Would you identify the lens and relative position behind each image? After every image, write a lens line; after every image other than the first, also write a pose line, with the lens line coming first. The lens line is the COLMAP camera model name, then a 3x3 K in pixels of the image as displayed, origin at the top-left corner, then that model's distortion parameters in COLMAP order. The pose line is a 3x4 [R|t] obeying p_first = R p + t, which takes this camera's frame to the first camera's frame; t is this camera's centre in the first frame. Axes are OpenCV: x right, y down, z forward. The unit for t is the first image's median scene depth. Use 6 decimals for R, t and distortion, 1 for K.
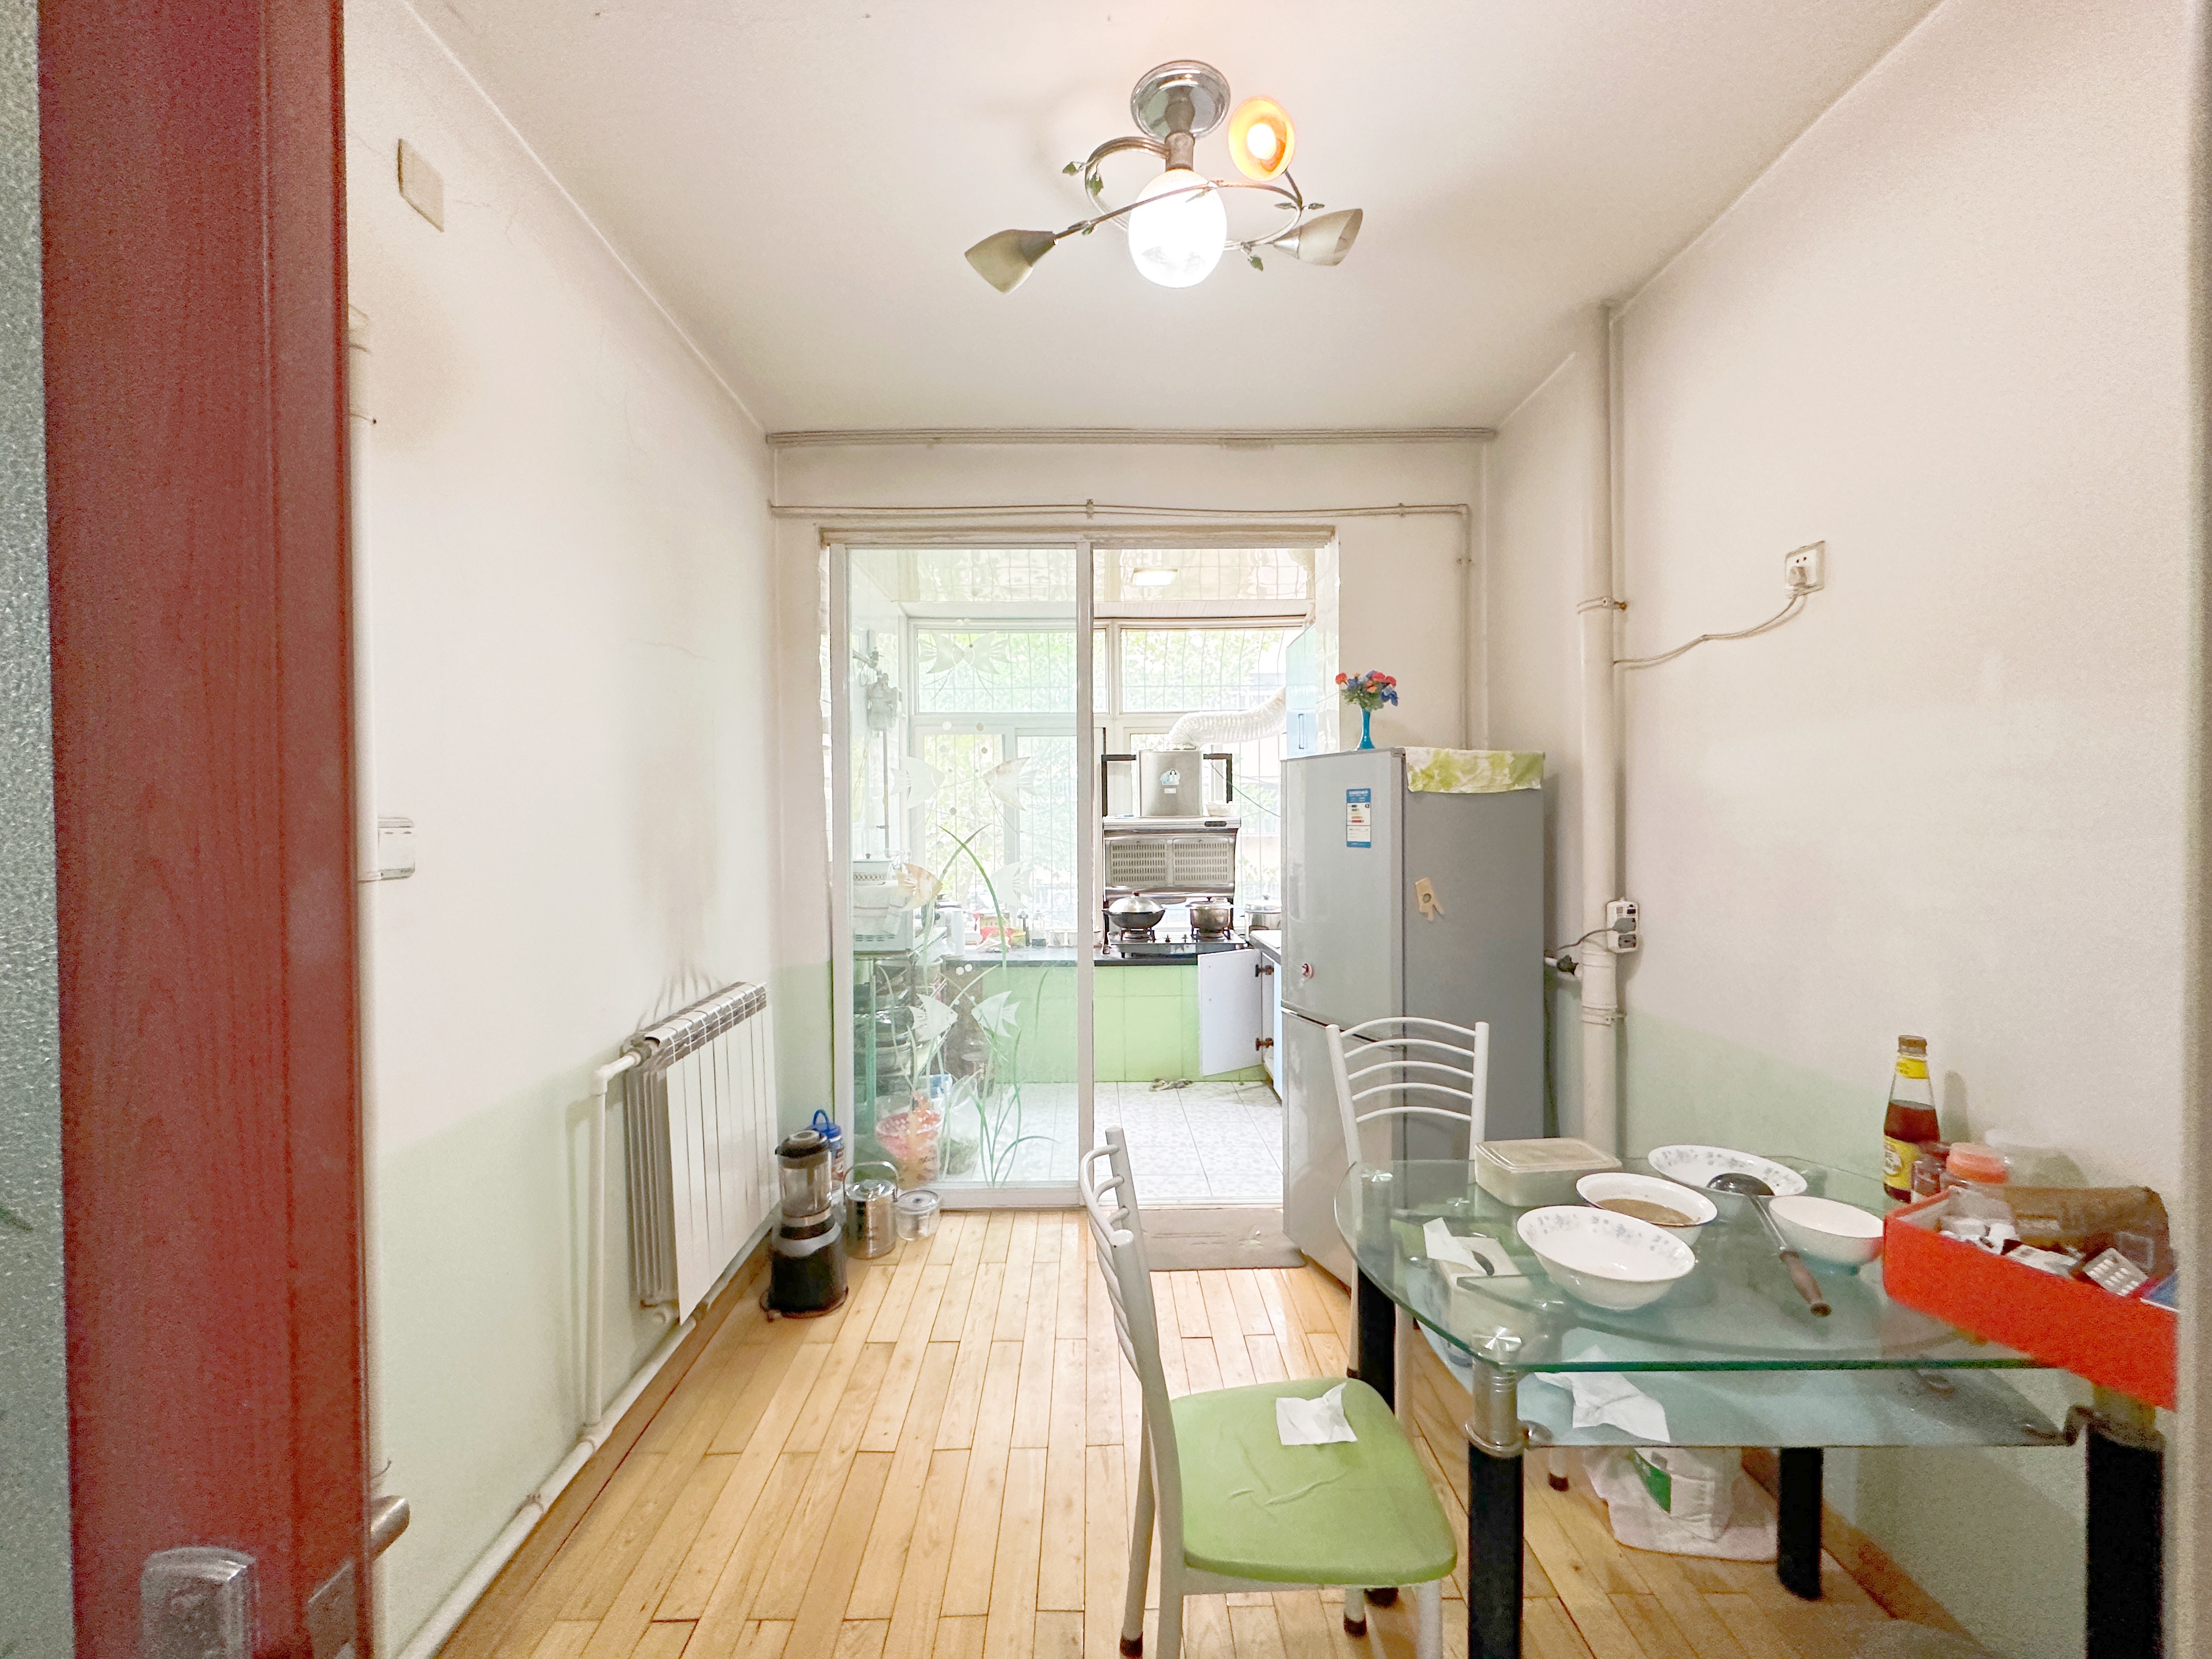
lens RADIAL K [[882.9, 0, 1100.9], [0, 882.9, 835.4], [0, 0, 1]] dist [0.000281, -0.000187]
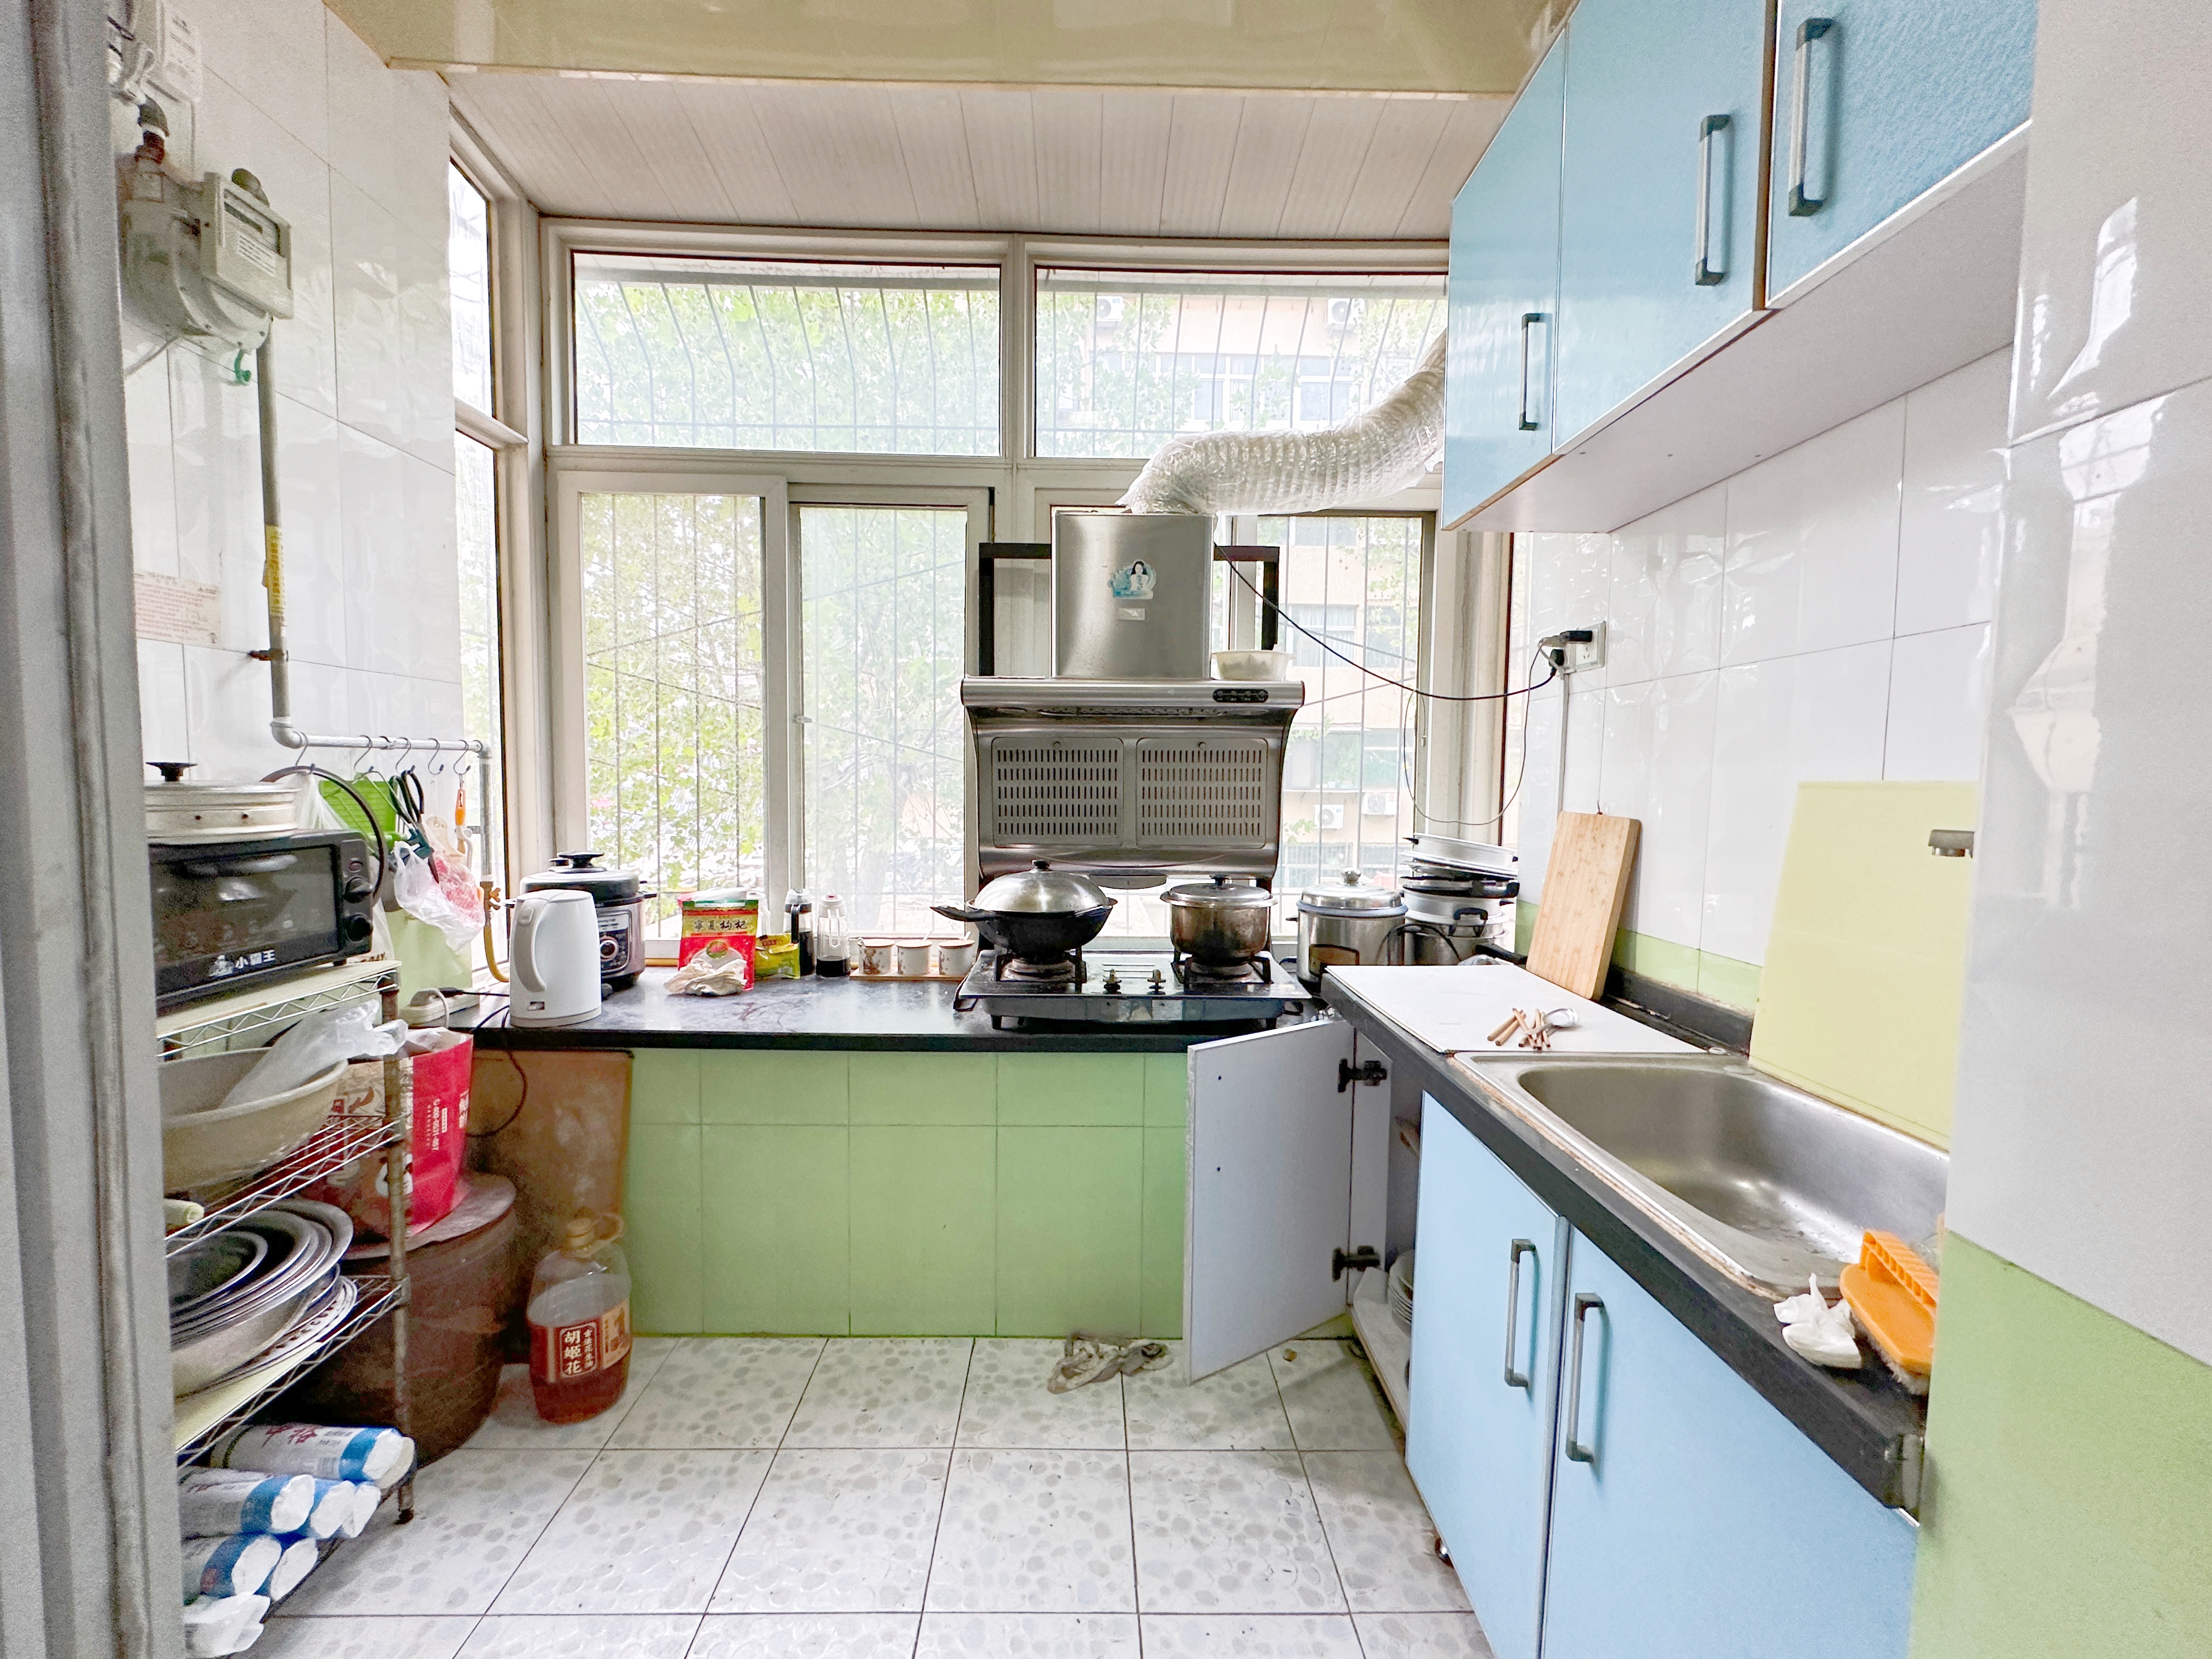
lens RADIAL K [[882.9, 0, 1105.4], [0, 882.9, 825.9], [0, 0, 1]] dist [0.000281, -0.000187]
pose [[0.999630, 0.023082, 0.014389, 0.063085], [-0.023659, 0.998865, 0.041332, 0.030487], [-0.013418, -0.041657, 0.999042, 0.590548]]
